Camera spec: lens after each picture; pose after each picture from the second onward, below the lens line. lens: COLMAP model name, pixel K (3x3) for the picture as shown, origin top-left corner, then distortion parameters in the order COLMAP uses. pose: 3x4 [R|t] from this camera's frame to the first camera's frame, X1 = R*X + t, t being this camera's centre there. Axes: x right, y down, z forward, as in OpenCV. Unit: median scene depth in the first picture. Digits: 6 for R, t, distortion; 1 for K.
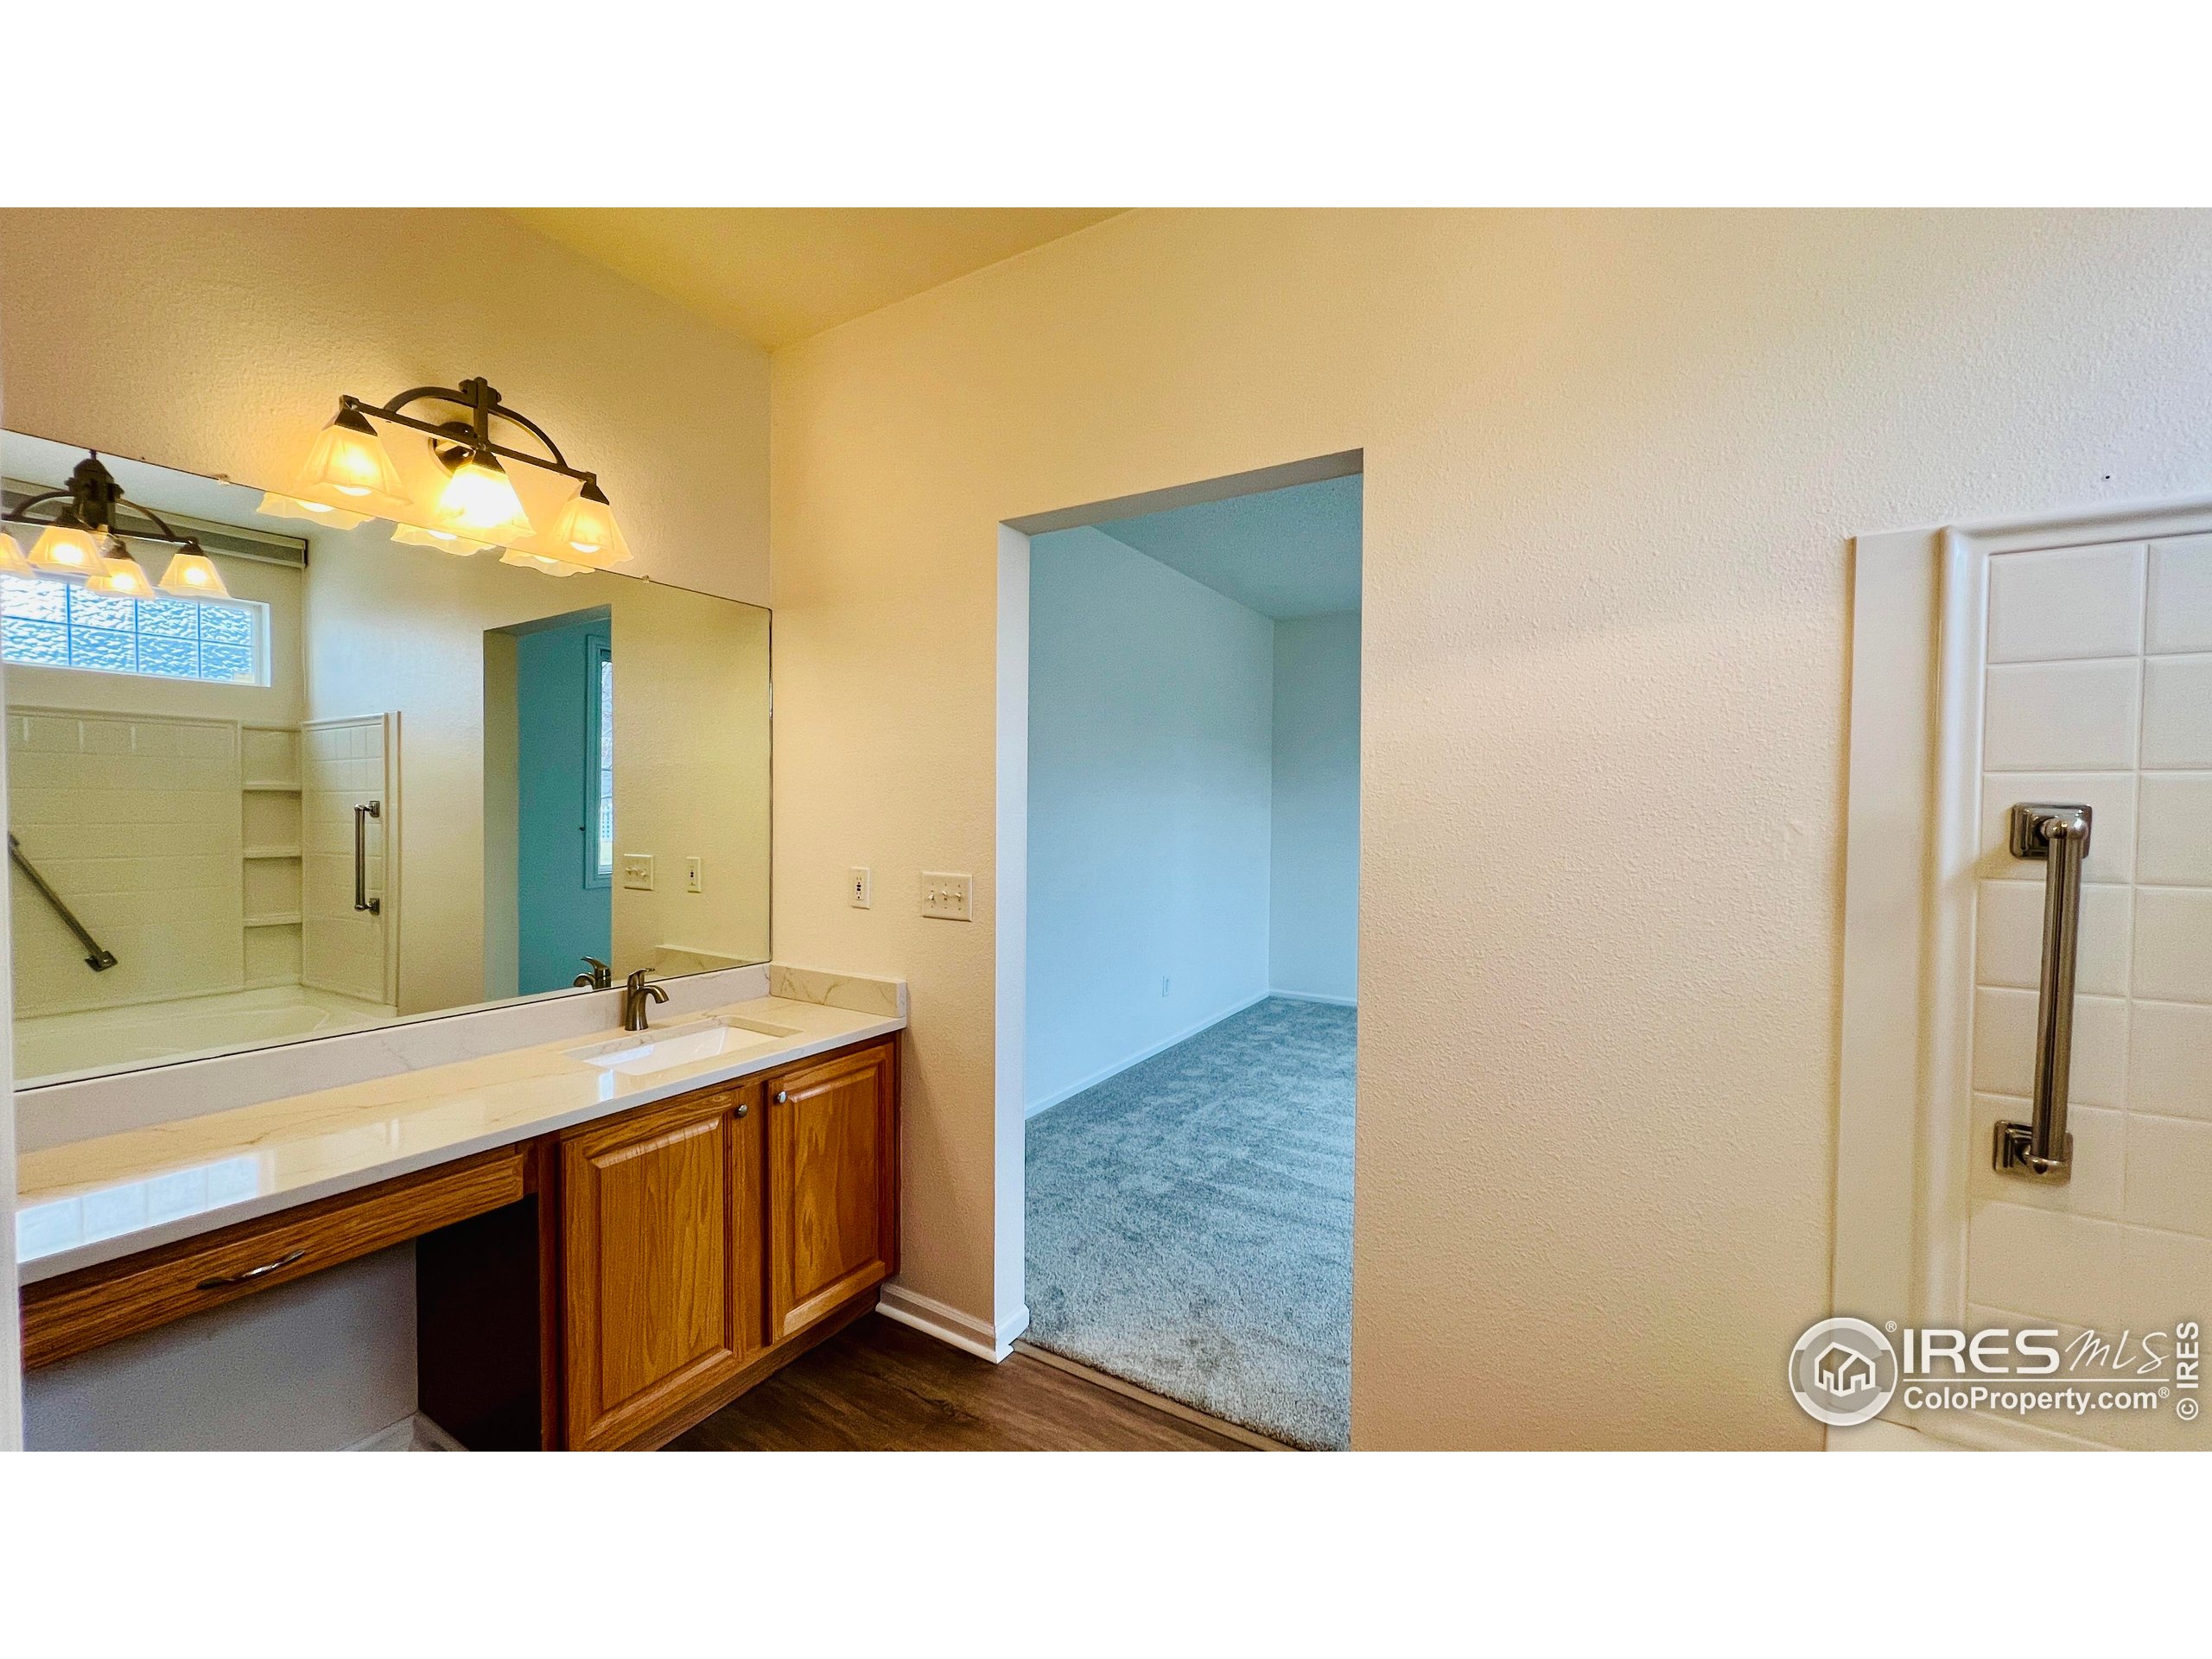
lens RADIAL K [[908.4, 0, 1102.3], [0, 908.4, 826.9], [0, 0, 1]] dist [-0.001534, -0.000434]
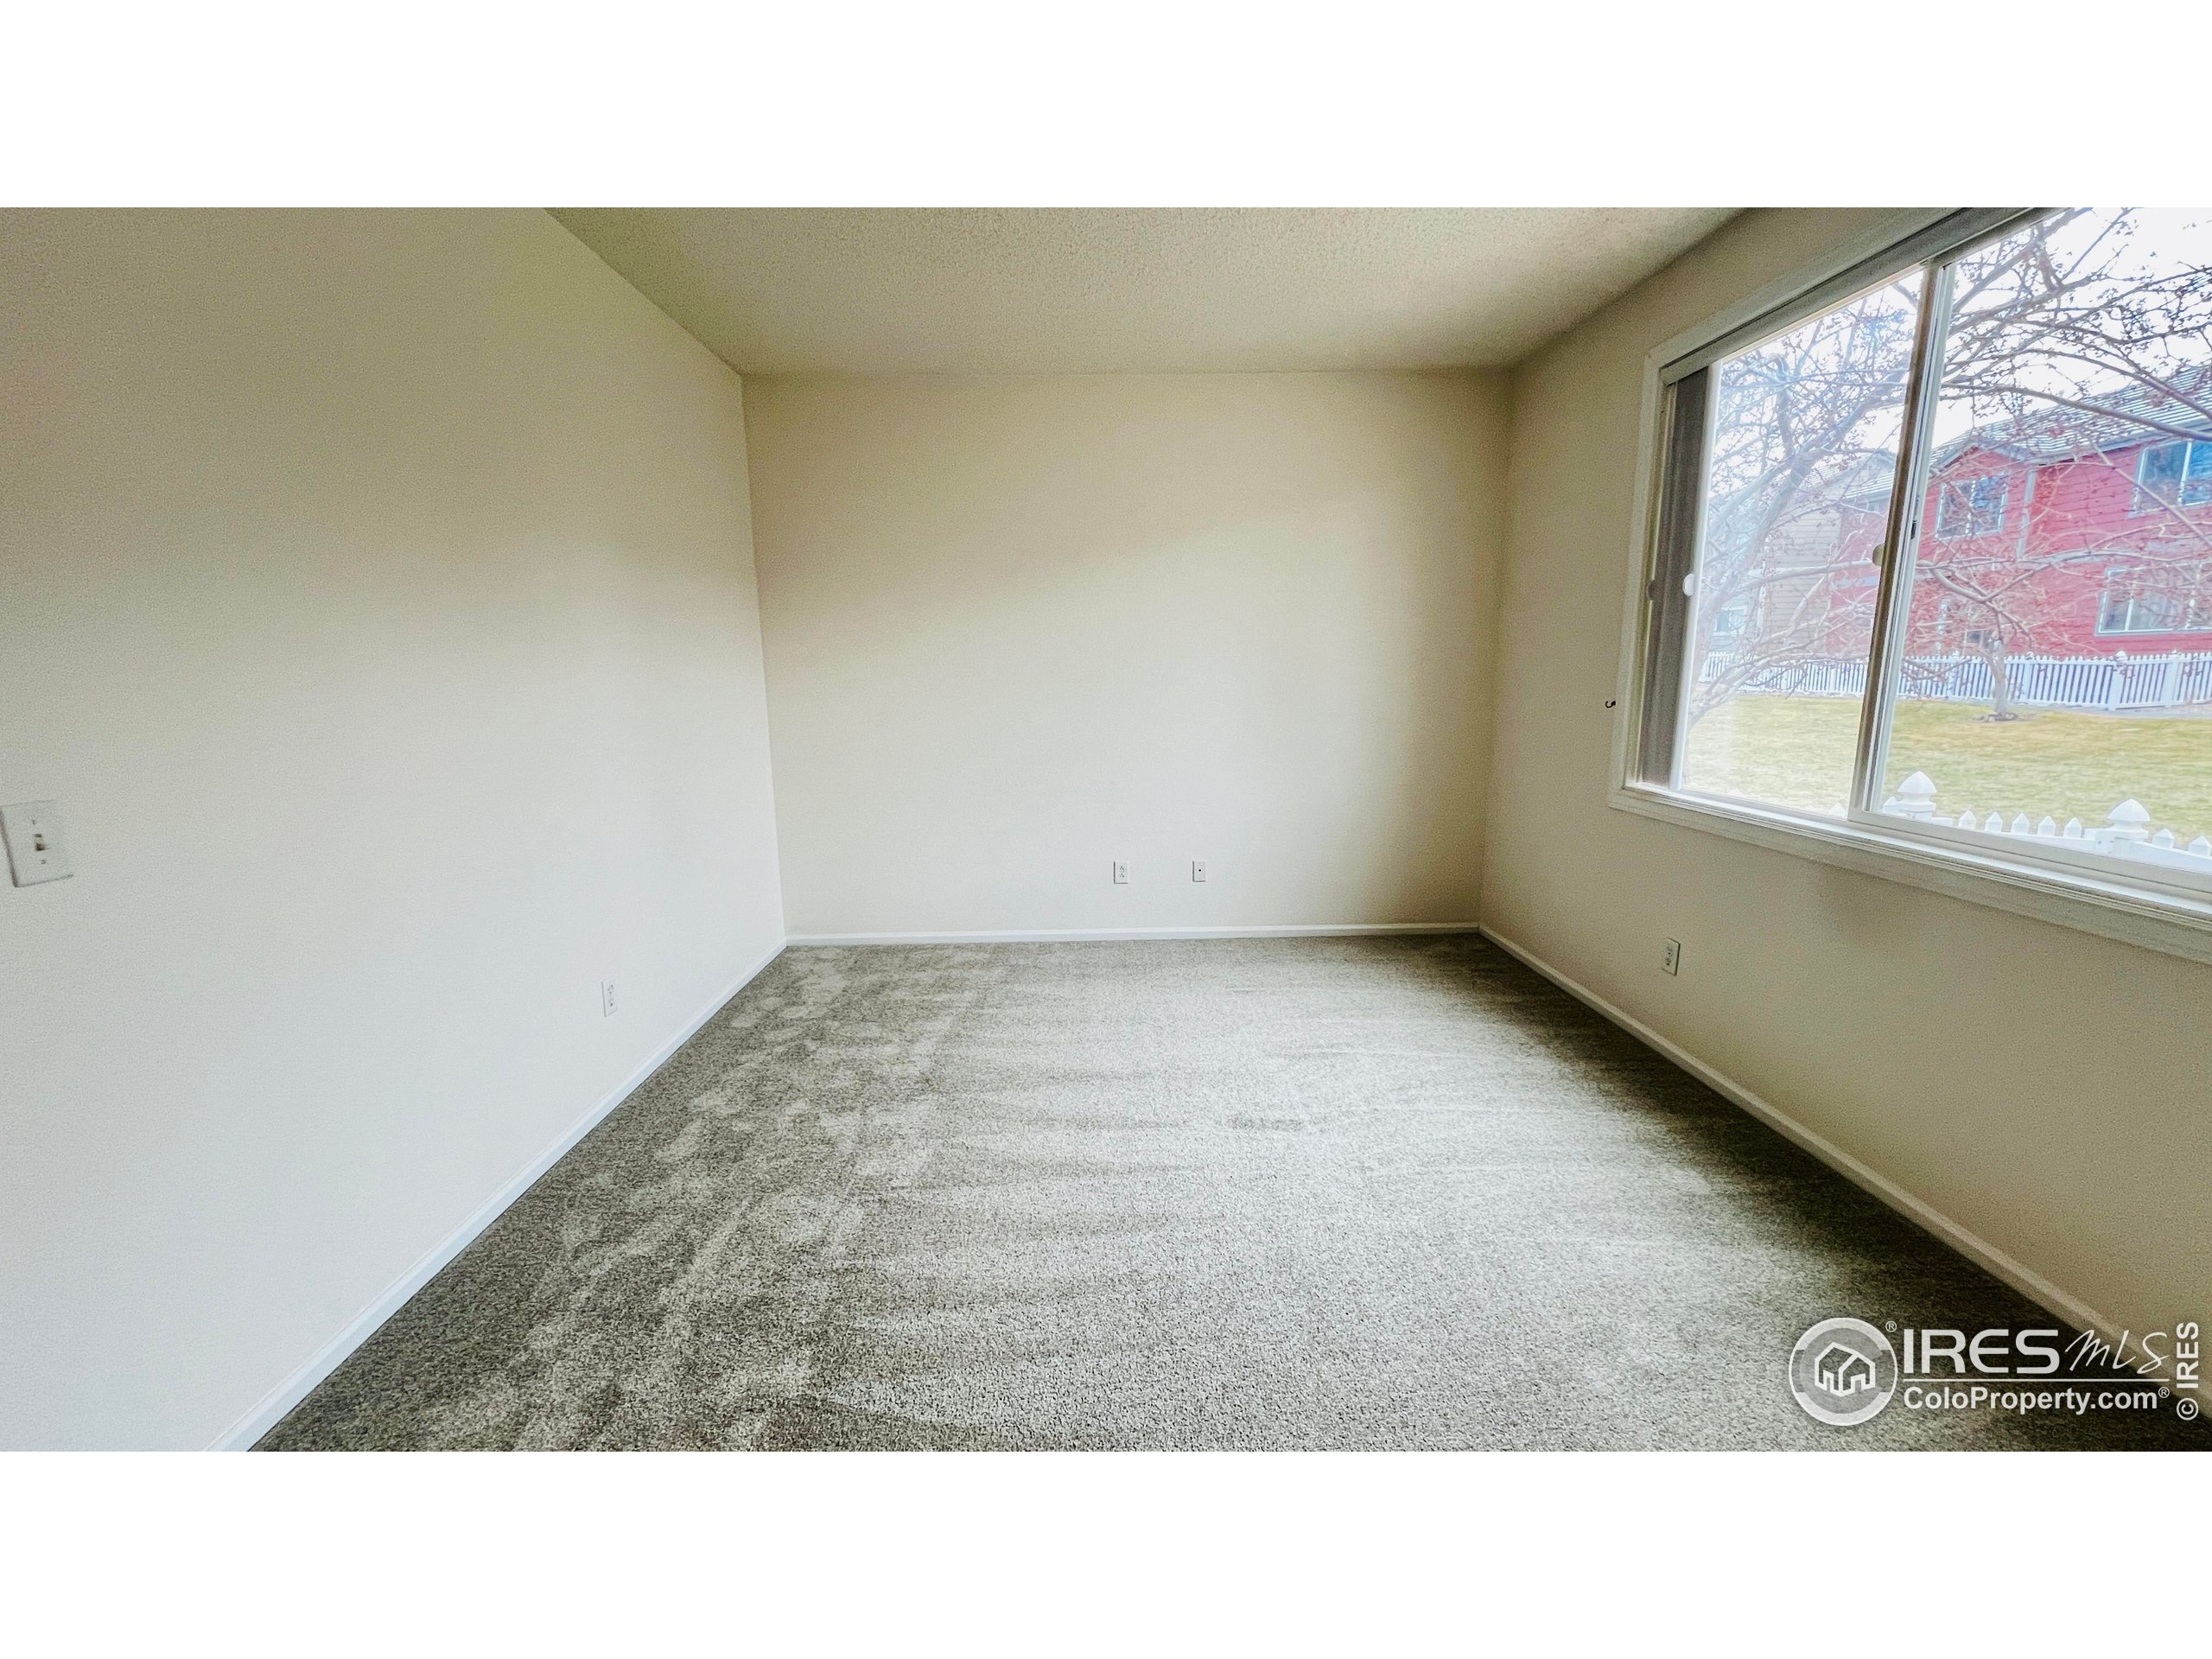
lens RADIAL K [[908.4, 0, 1099.8], [0, 908.4, 832.5], [0, 0, 1]] dist [-0.001534, -0.000434]
pose [[0.851705, -0.109997, 0.512347, 0.057659], [0.028797, 0.986068, 0.163830, -0.009426], [-0.523230, -0.124780, 0.843007, 0.418866]]
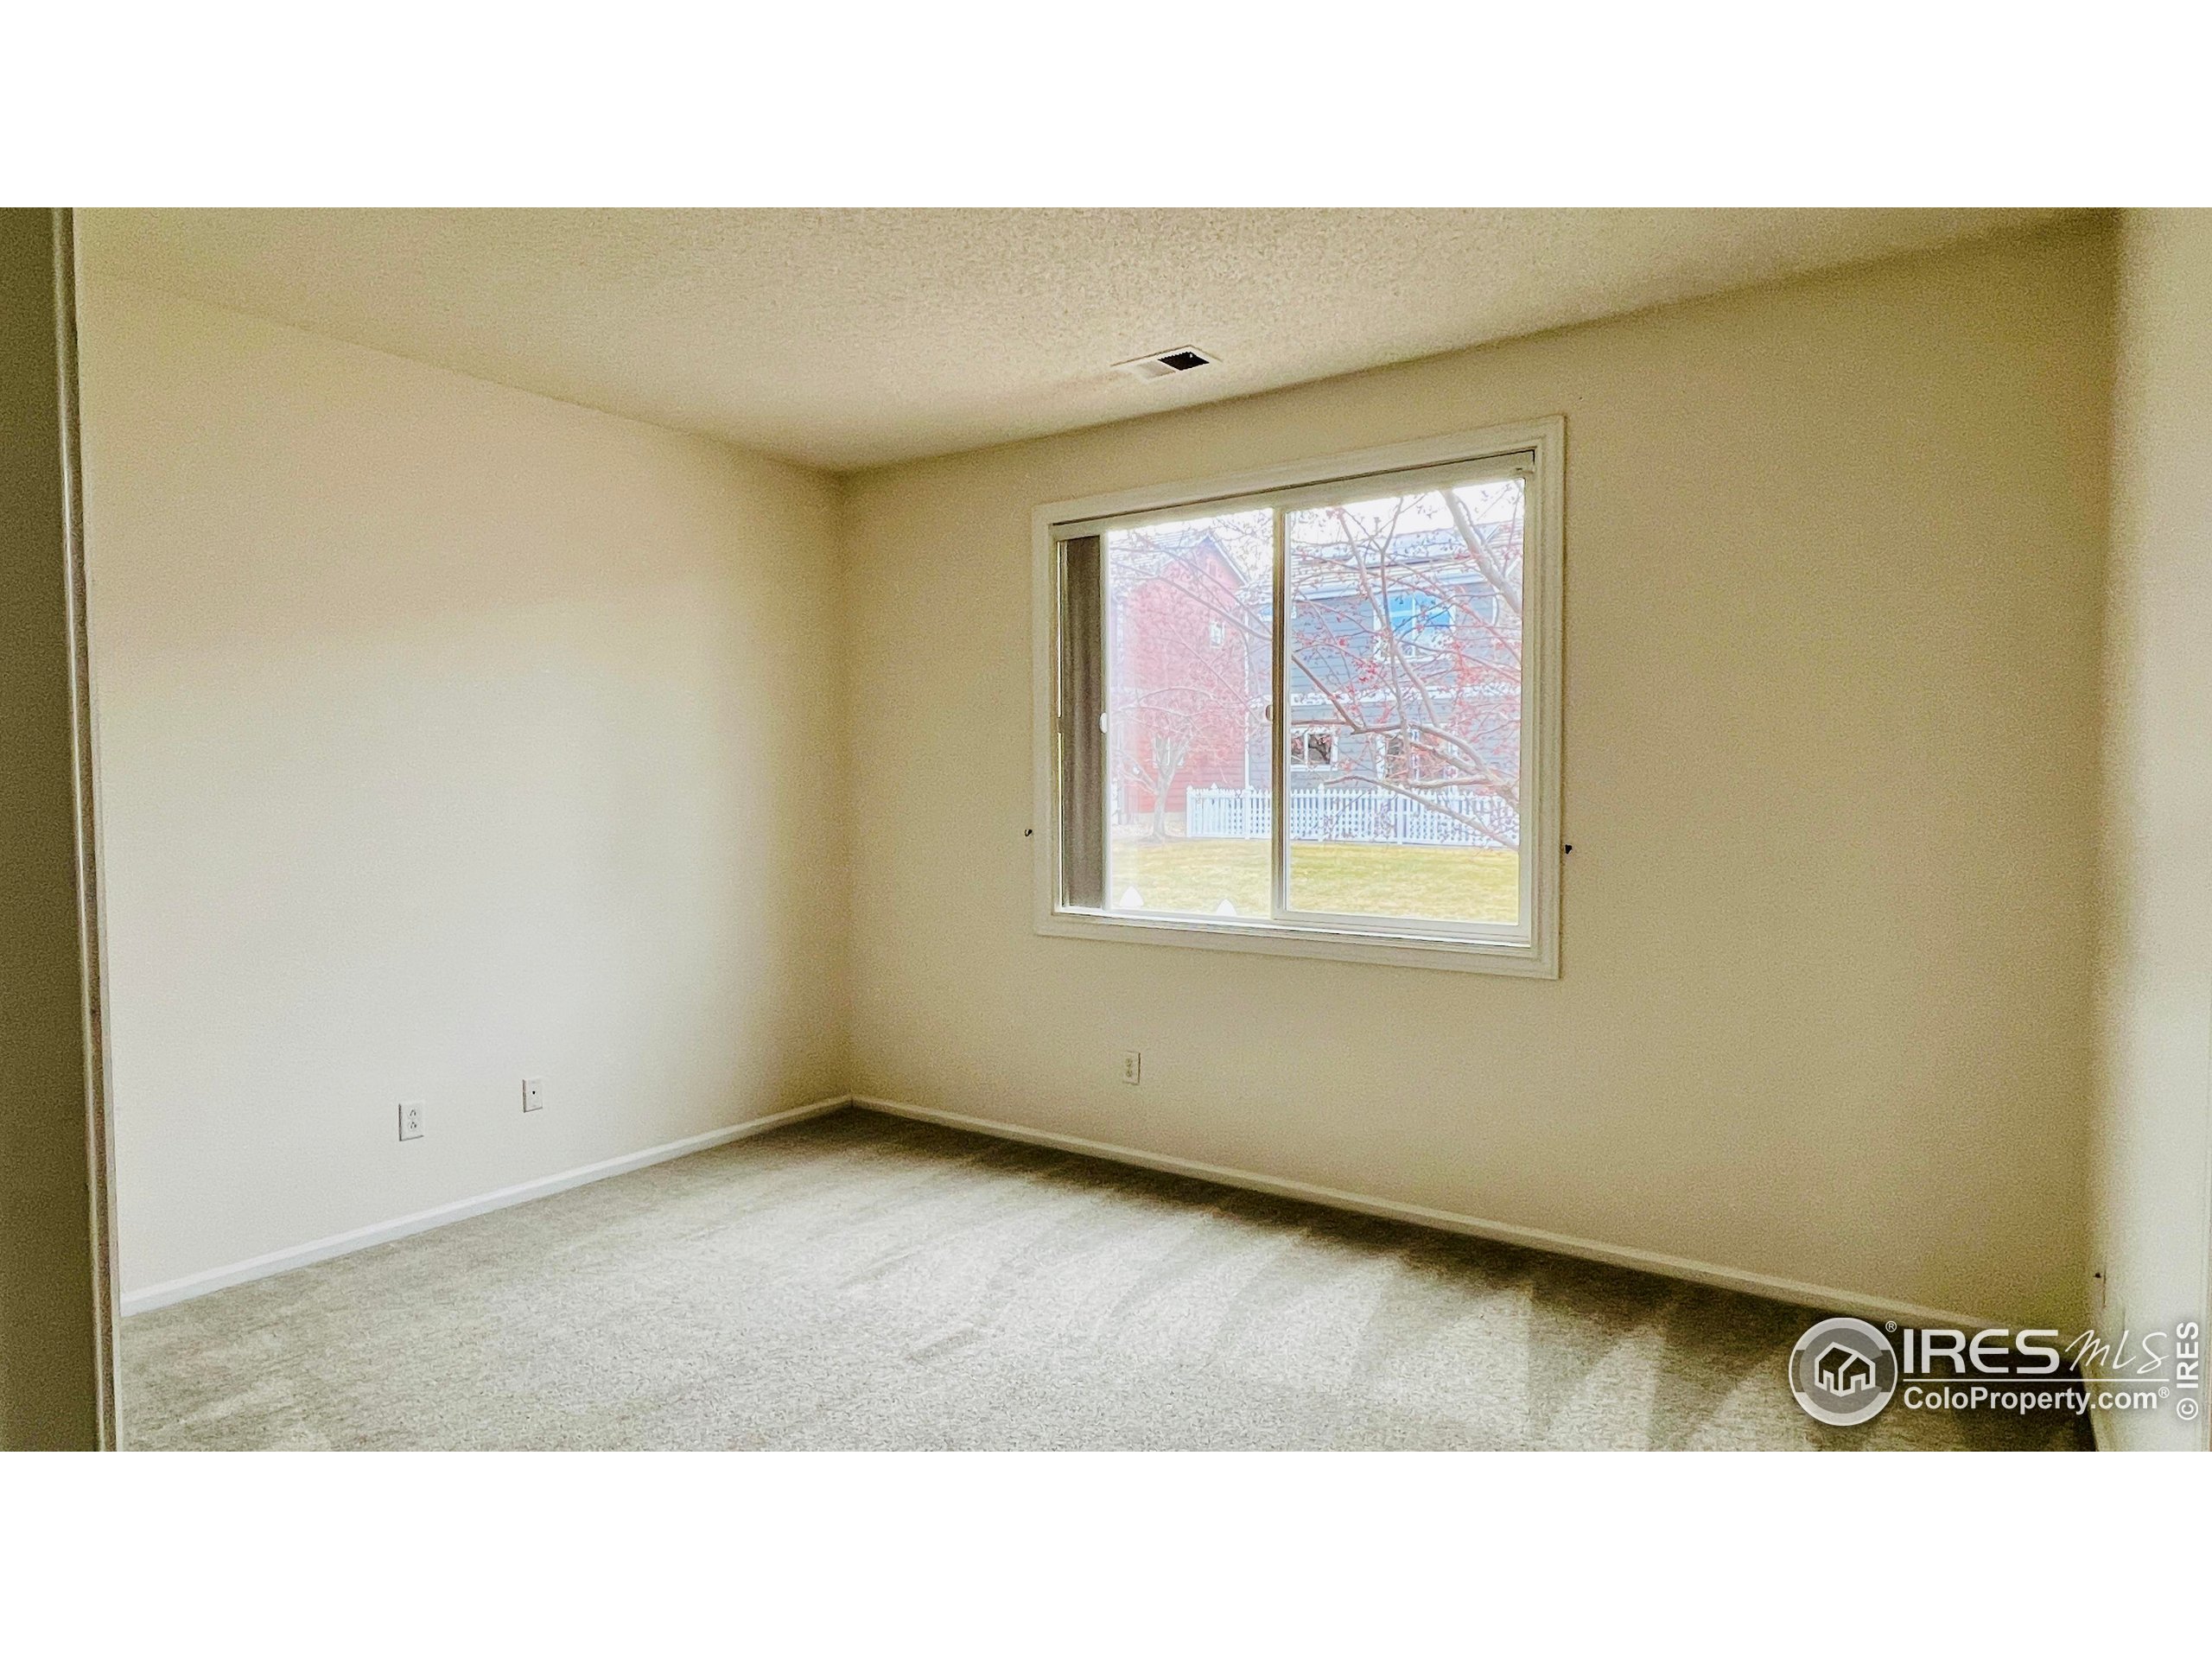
lens RADIAL K [[1266.0, 0, 1103.0], [0, 1266.0, 834.4], [0, 0, 1]] dist [-0.001110, -0.000504]
pose [[0.057328, -0.039364, 0.997579, -0.221748], [0.023862, 0.998991, 0.038048, -0.015715], [-0.998070, 0.021623, 0.058210, 0.712033]]
